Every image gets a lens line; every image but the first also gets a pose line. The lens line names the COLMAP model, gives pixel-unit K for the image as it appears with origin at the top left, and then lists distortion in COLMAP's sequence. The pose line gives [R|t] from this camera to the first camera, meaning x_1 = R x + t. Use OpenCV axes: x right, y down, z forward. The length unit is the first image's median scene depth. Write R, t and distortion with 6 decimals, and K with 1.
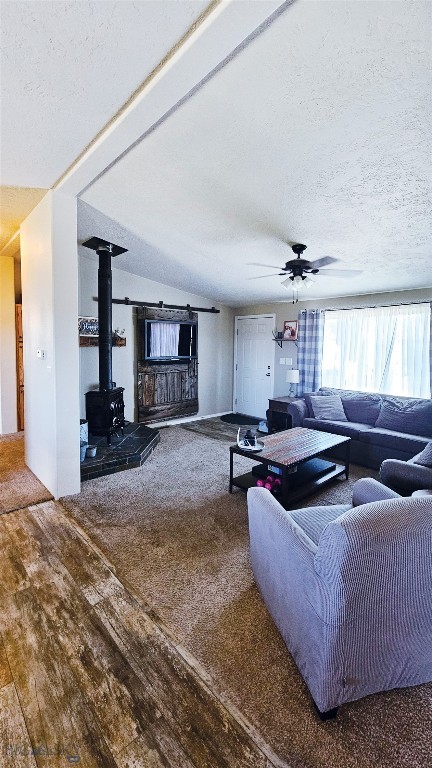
lens RADIAL K [[292.4, 0, 214.9], [0, 292.4, 388.6], [0, 0, 1]] dist [0.000631, 0.000163]
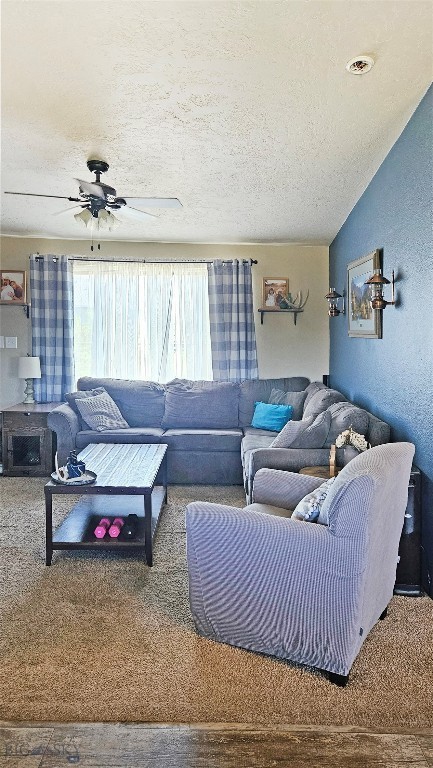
lens RADIAL K [[564.0, 0, 216.5], [0, 564.0, 384.0], [0, 0, 1]] dist [0.065288, -0.000558]
pose [[0.657328, -0.074900, 0.749873, -0.351032], [0.098556, 0.995047, 0.012996, 0.011840], [-0.747132, 0.065361, 0.661454, -0.010605]]
